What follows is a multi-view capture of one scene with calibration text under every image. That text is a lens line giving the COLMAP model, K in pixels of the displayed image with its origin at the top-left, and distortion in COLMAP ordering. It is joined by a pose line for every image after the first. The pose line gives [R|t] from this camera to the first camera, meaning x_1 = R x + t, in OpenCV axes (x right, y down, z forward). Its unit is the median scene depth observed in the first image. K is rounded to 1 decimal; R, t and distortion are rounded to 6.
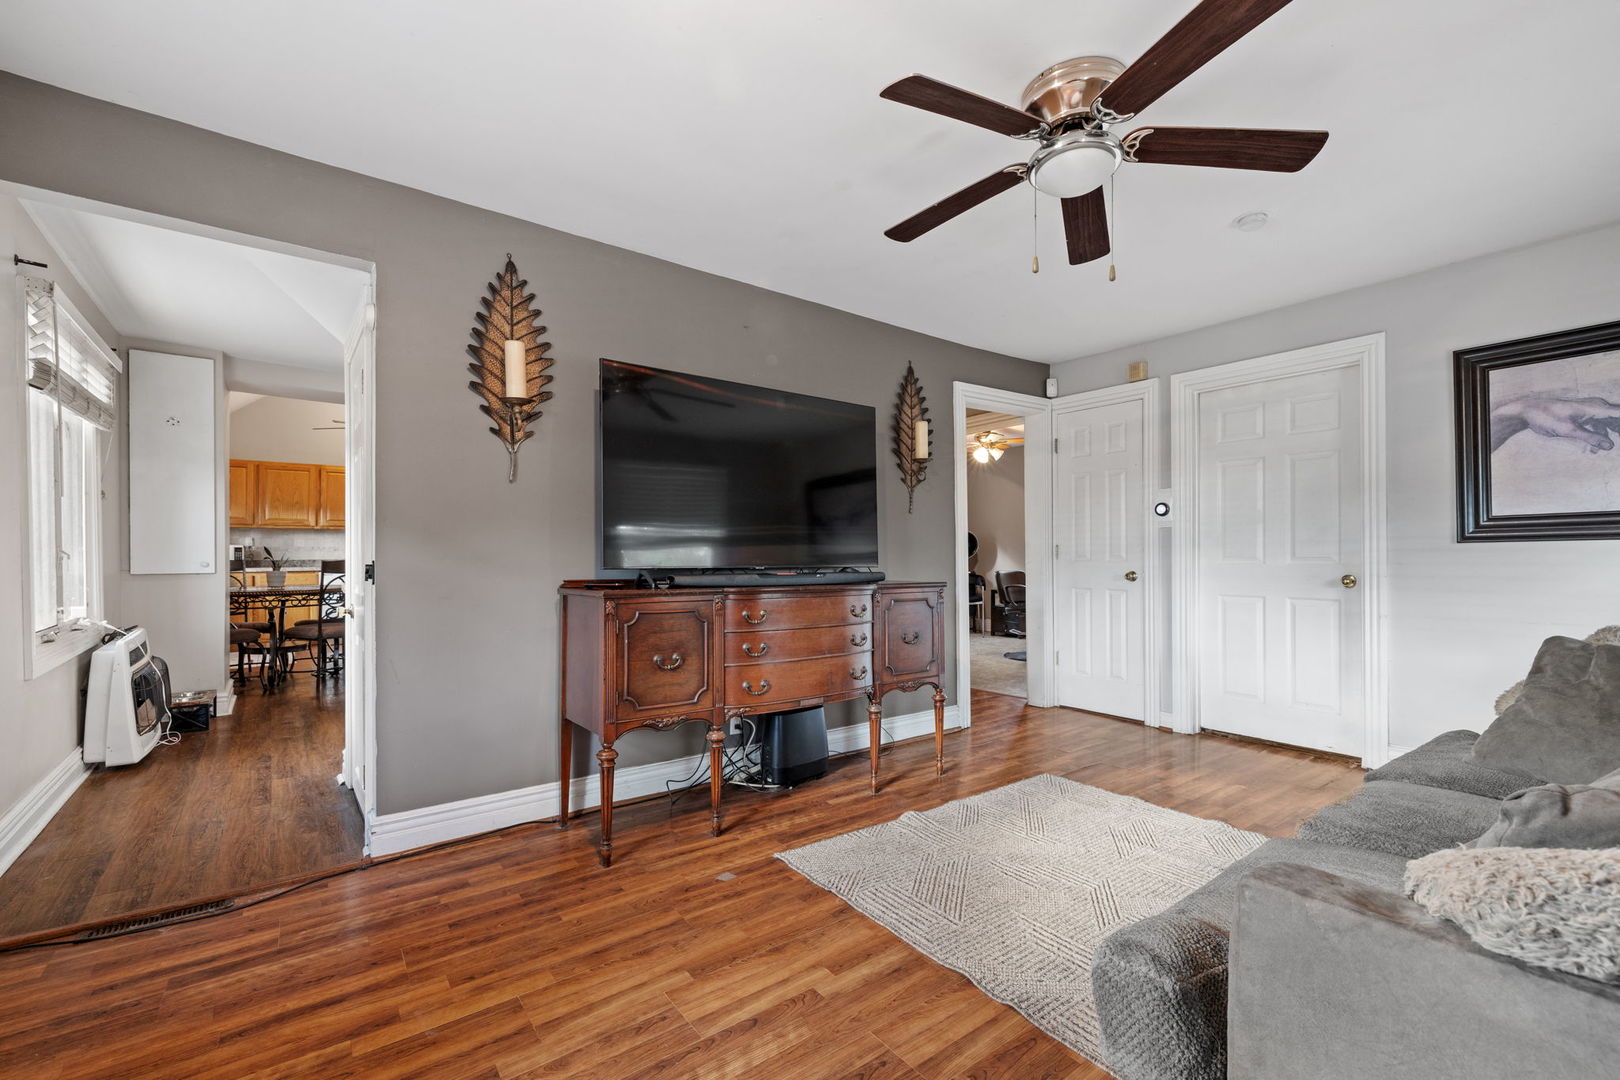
lens RADIAL K [[708.8, 0, 825.2], [0, 708.8, 551.5], [0, 0, 1]] dist [-0.002876, -0.000204]
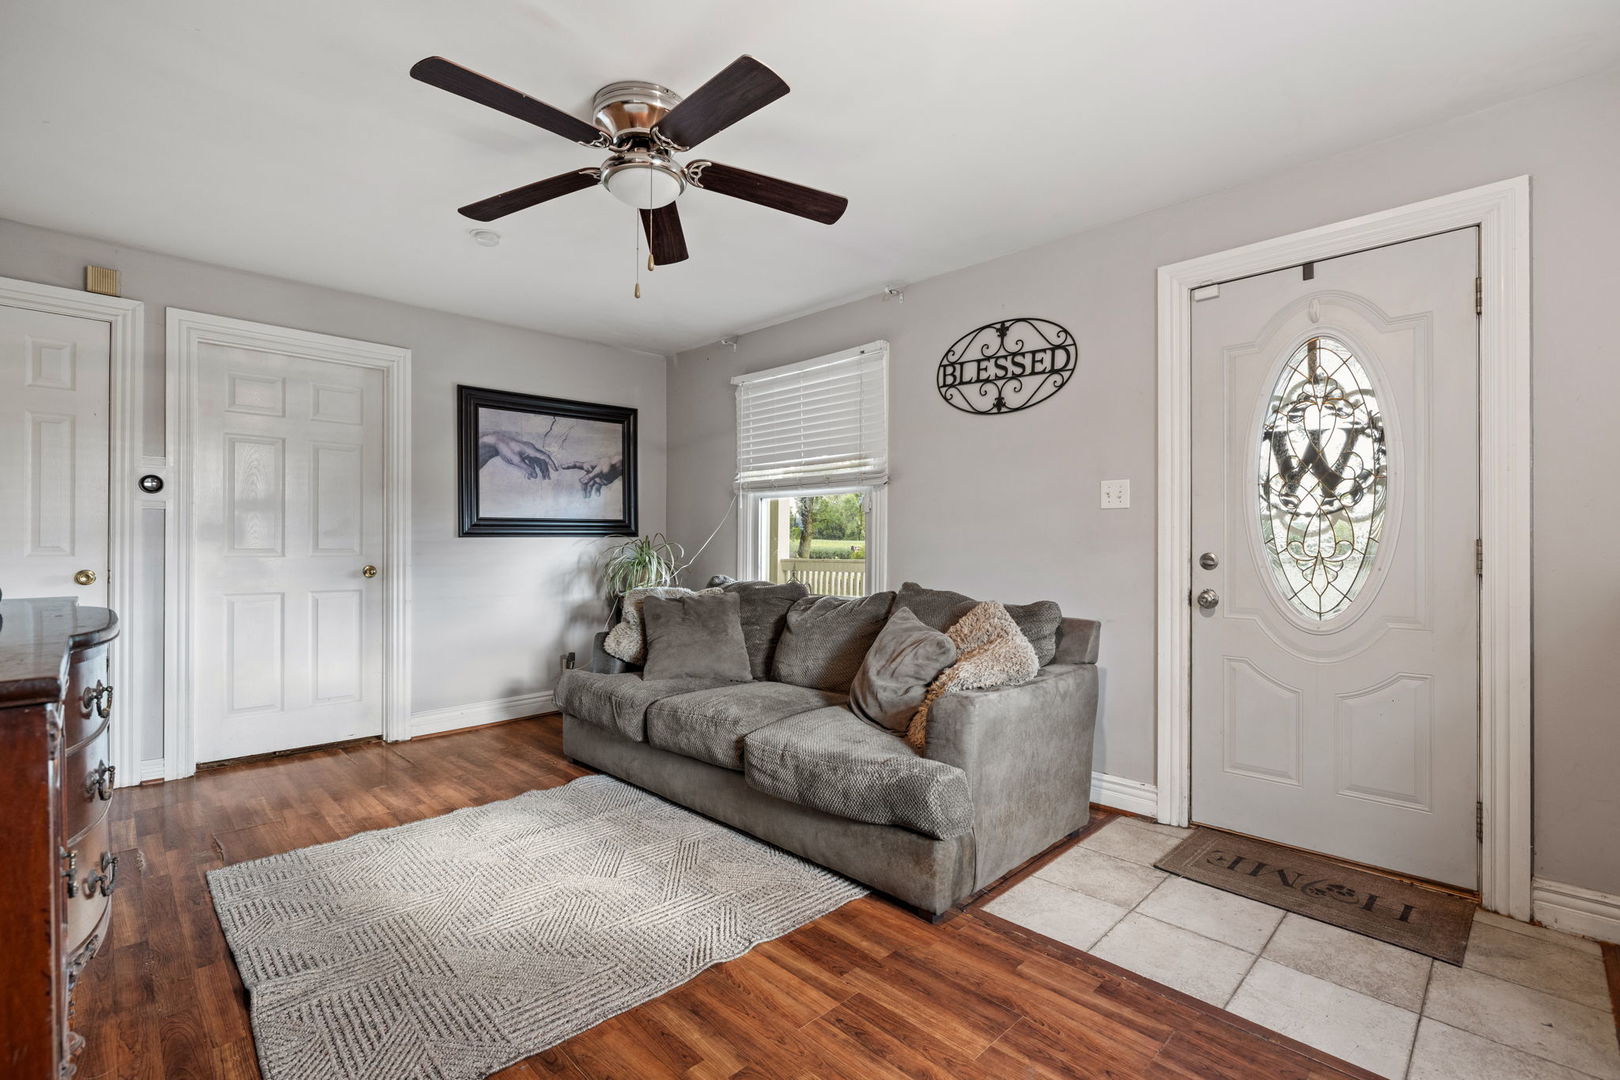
lens RADIAL K [[708.8, 0, 825.8], [0, 708.8, 542.8], [0, 0, 1]] dist [-0.002876, -0.000204]
pose [[-0.130658, 0.006369, 0.991407, -0.450270], [-0.006387, 0.999953, -0.007265, 0.002585], [-0.991407, -0.007281, -0.130611, 0.532343]]
